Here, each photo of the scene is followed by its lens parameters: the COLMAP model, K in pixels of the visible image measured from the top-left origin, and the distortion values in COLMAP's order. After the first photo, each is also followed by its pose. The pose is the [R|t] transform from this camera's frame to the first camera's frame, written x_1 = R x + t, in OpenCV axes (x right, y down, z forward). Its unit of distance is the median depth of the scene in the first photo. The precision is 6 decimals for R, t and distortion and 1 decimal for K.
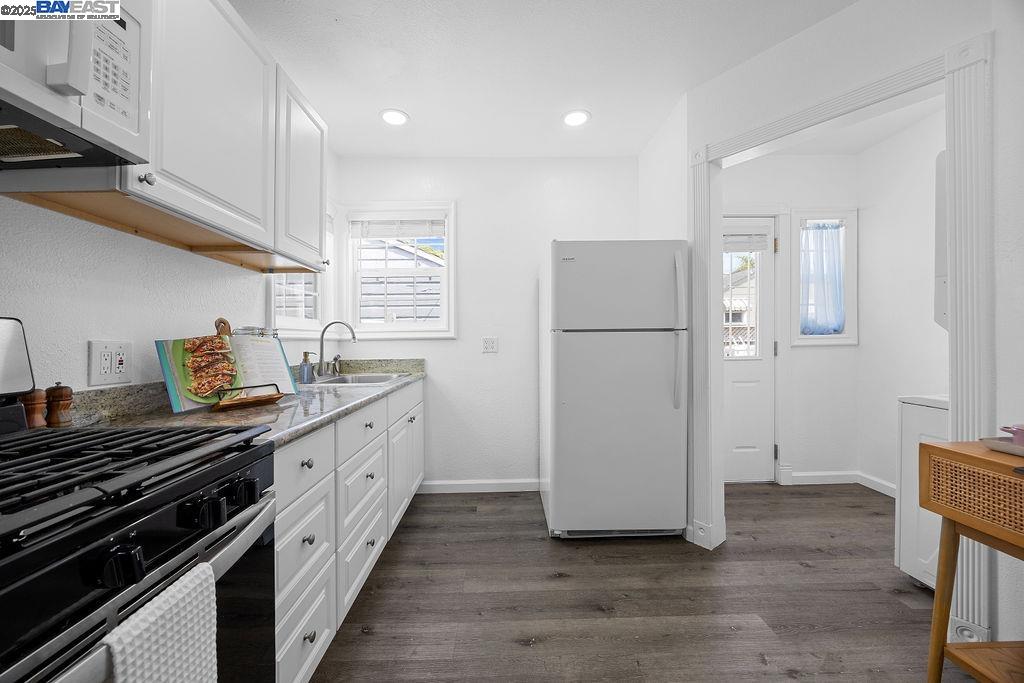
lens RADIAL K [[389.8, 0, 514.0], [0, 389.8, 344.7], [0, 0, 1]] dist [-0.003303, -0.000082]
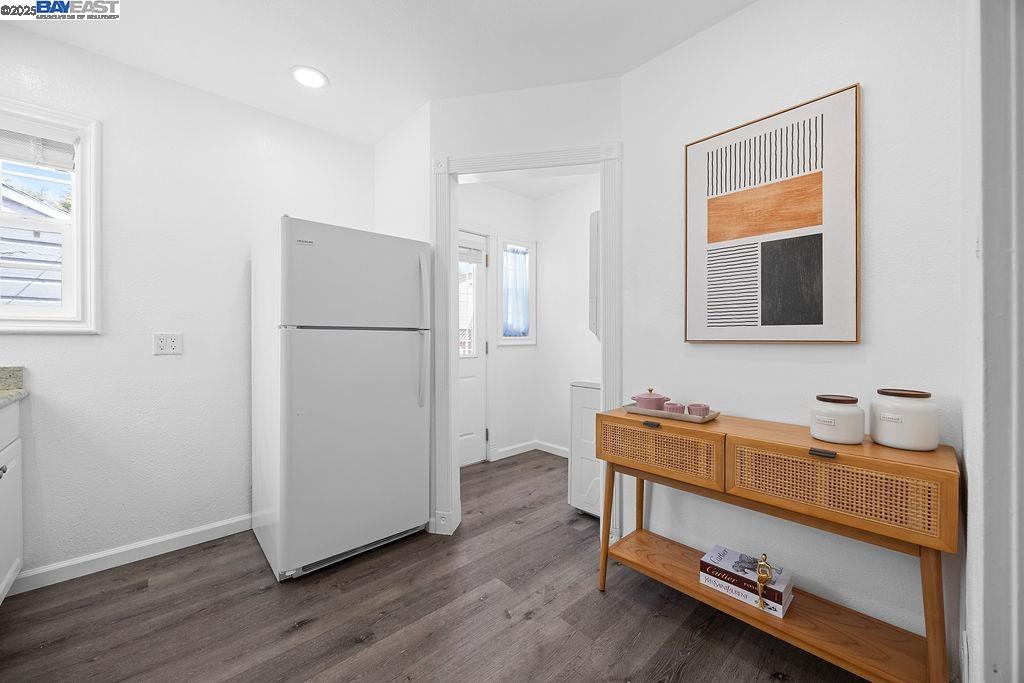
lens RADIAL K [[389.8, 0, 511.9], [0, 389.8, 345.1], [0, 0, 1]] dist [-0.003303, -0.000082]
pose [[0.750351, 0.000750, 0.661039, -0.077966], [-0.001998, 0.999997, 0.001132, 0.000657], [-0.661036, -0.002170, 0.750351, 0.077126]]
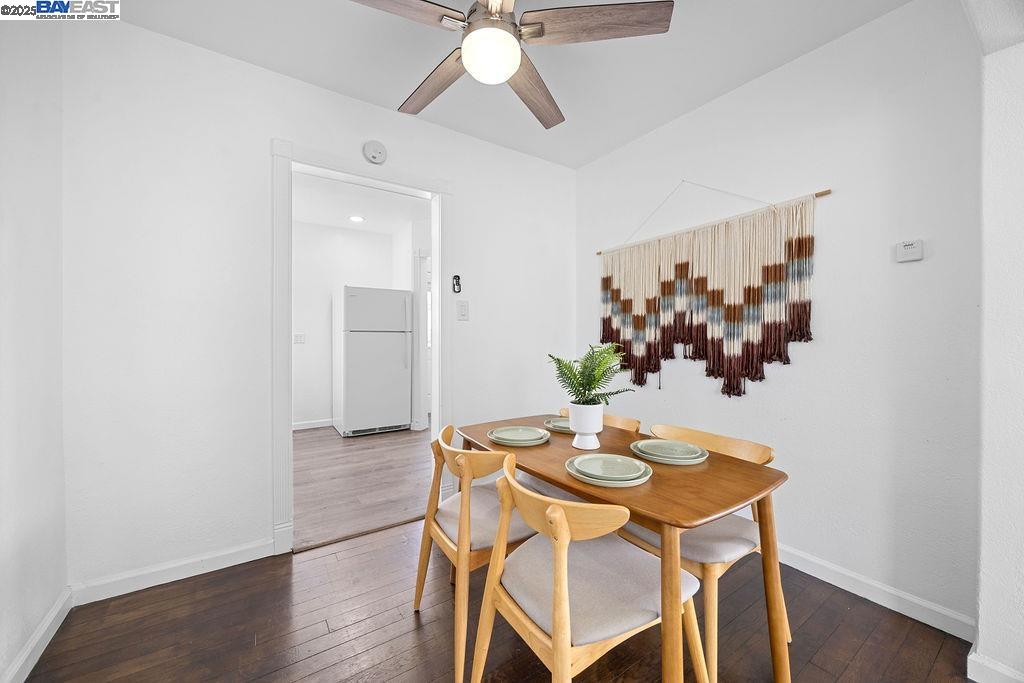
lens RADIAL K [[389.8, 0, 516.6], [0, 389.8, 342.5], [0, 0, 1]] dist [-0.003303, -0.000082]
pose [[0.838535, 0.004691, 0.544827, -0.242518], [-0.002142, 0.999984, -0.005314, 0.030985], [-0.544843, 0.003289, 0.838531, -1.128686]]
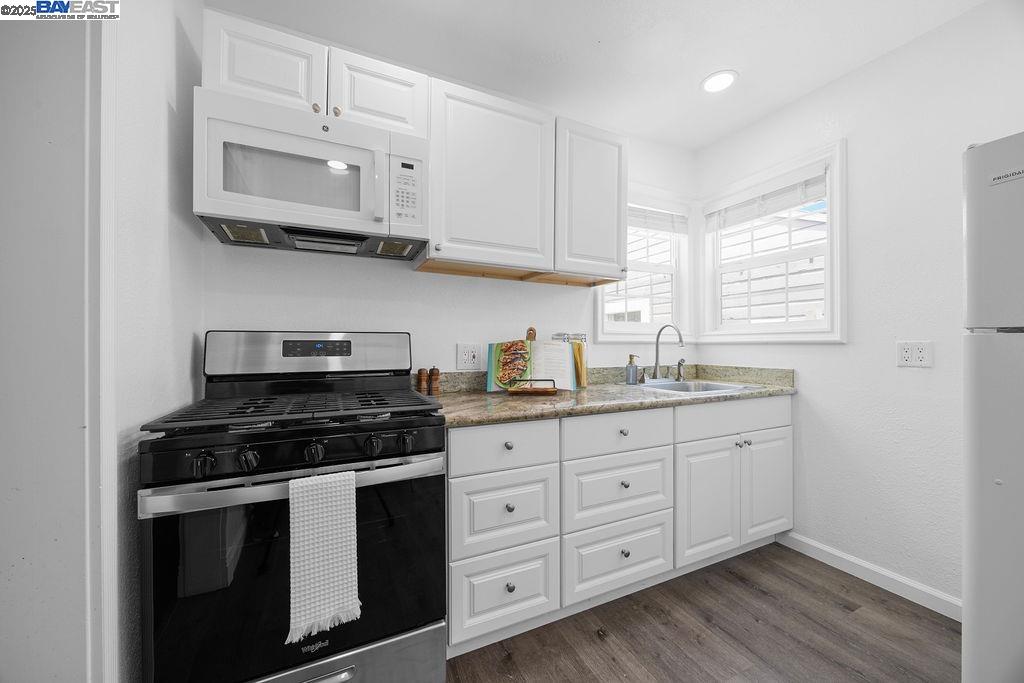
lens RADIAL K [[389.8, 0, 511.4], [0, 389.8, 345.5], [0, 0, 1]] dist [-0.003303, -0.000082]
pose [[0.402147, 0.015971, -0.915436, 0.300321], [-0.015963, 0.999818, 0.010430, -0.011977], [0.915436, 0.010419, 0.402329, 0.256819]]
